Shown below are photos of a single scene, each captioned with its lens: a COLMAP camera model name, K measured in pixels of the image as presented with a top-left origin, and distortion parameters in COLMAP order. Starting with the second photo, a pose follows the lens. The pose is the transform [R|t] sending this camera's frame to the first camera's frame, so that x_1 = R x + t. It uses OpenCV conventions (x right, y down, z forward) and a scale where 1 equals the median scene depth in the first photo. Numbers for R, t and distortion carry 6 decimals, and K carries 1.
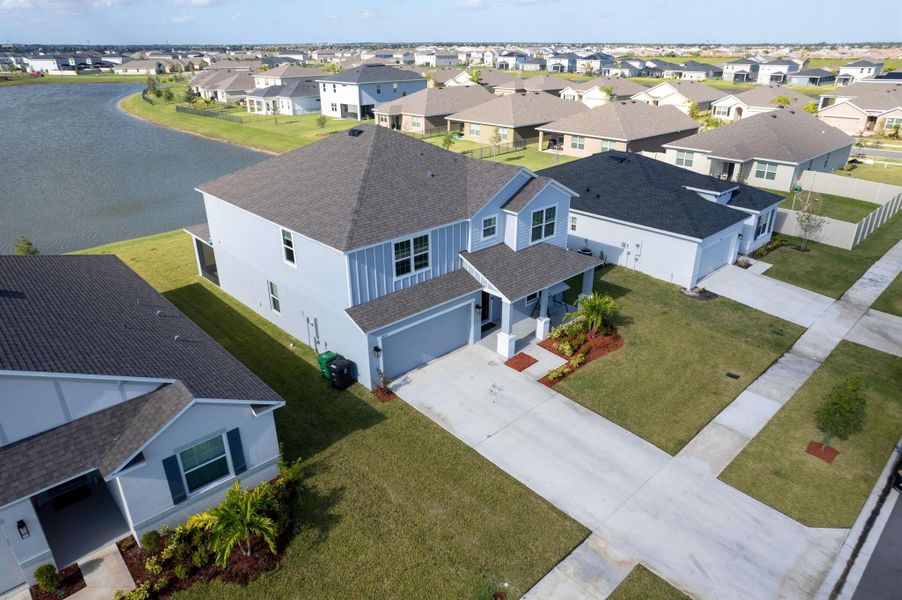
lens RADIAL K [[574.4, 0, 450.3], [0, 574.4, 302.0], [0, 0, 1]] dist [-0.007485, 0.000218]
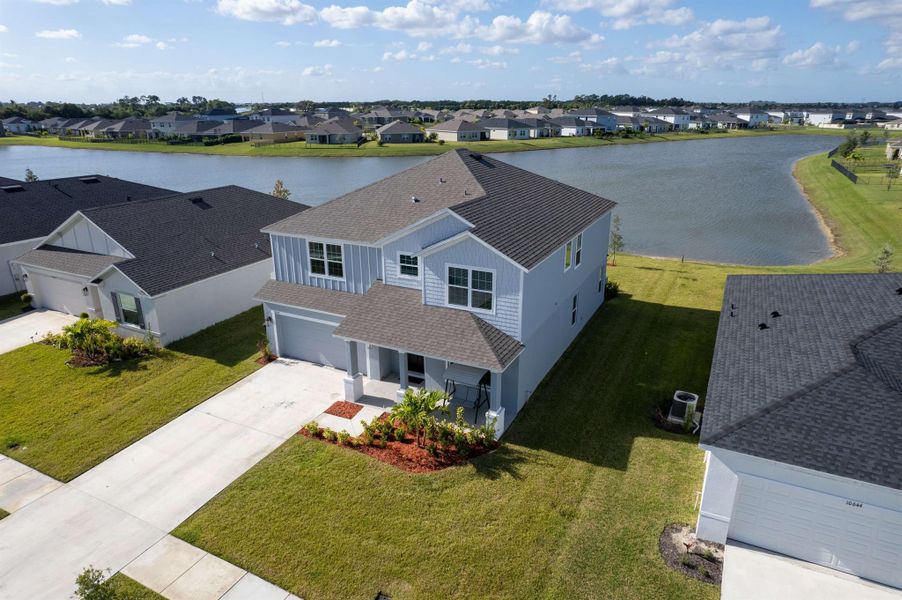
lens RADIAL K [[574.4, 0, 450.3], [0, 574.4, 302.0], [0, 0, 1]] dist [-0.007485, 0.000218]
pose [[0.332338, 0.308783, -0.891182, 0.931289], [-0.386820, 0.906388, 0.169799, -0.264428], [0.860187, 0.288296, 0.420670, 0.726419]]
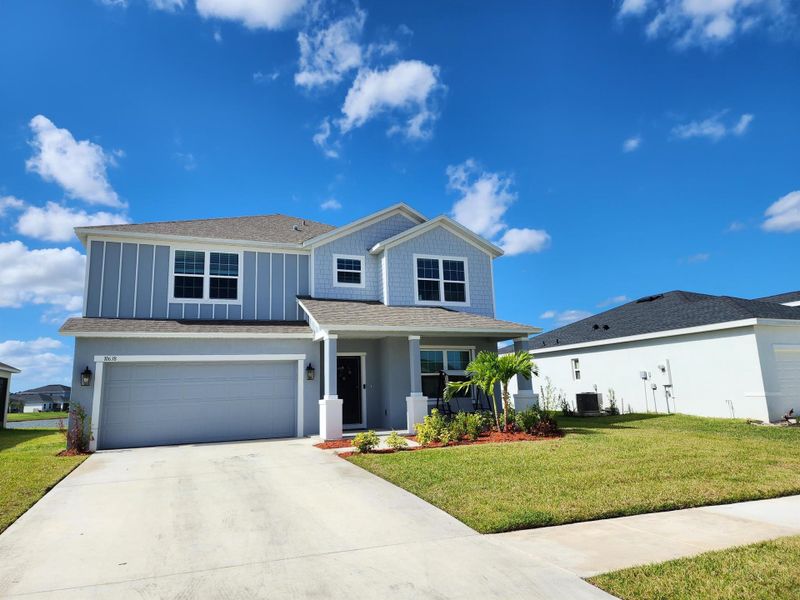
lens RADIAL K [[518.7, 0, 396.4], [0, 518.7, 294.1], [0, 0, 1]] dist [0.128263, -0.169330]
pose [[0.925592, -0.095189, -0.366359, 0.380586], [-0.128928, 0.830711, -0.541568, 0.257677], [0.355890, 0.548505, 0.756627, 0.553756]]
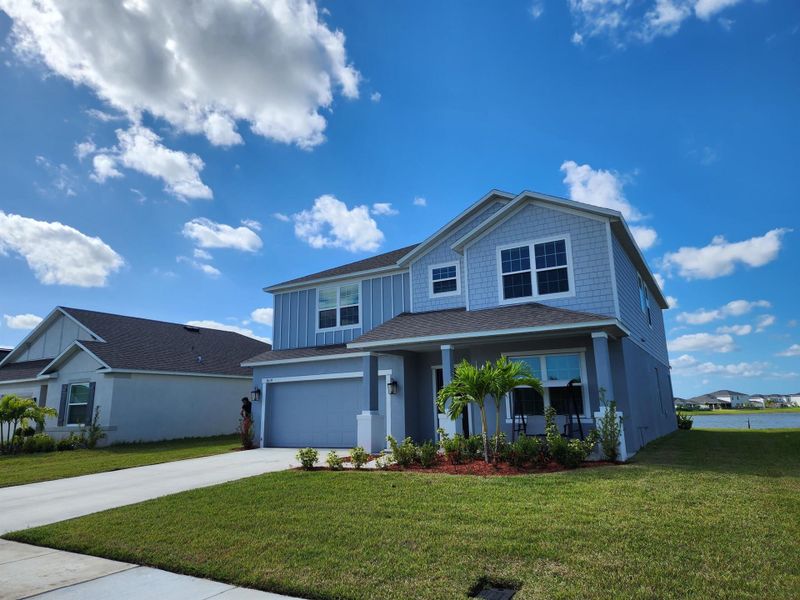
lens RADIAL K [[530.7, 0, 405.5], [0, 530.7, 299.0], [0, 0, 1]] dist [0.126363, -0.098315]
pose [[0.283589, -0.202139, -0.937399, 0.687178], [-0.376092, 0.875769, -0.302627, 0.110021], [0.882118, 0.438370, 0.172335, 0.889470]]
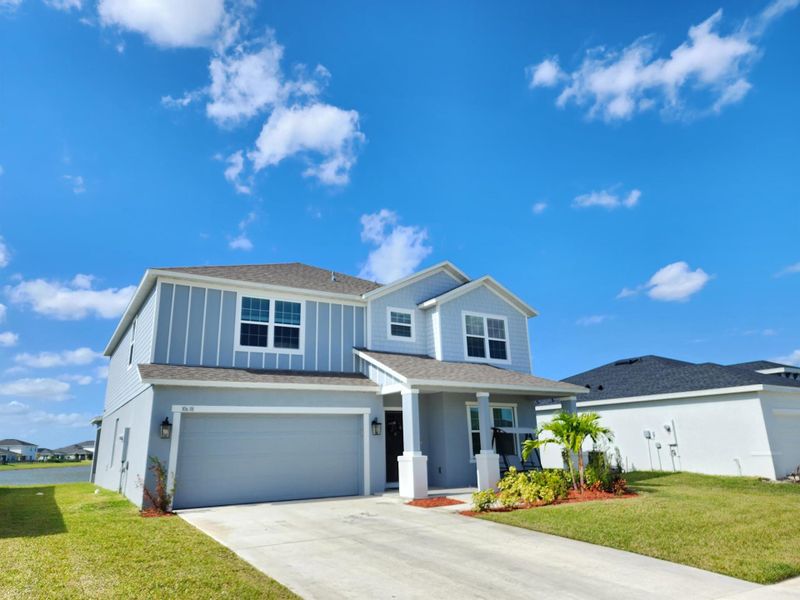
lens RADIAL K [[549.8, 0, 400.0], [0, 549.8, 300.0], [0, 0, 1]] dist [0.111150, -0.115491]
pose [[0.980116, -0.072825, -0.184576, 0.207651], [-0.059972, 0.777986, -0.625413, 0.299782], [0.189143, 0.624047, 0.758149, 0.459949]]
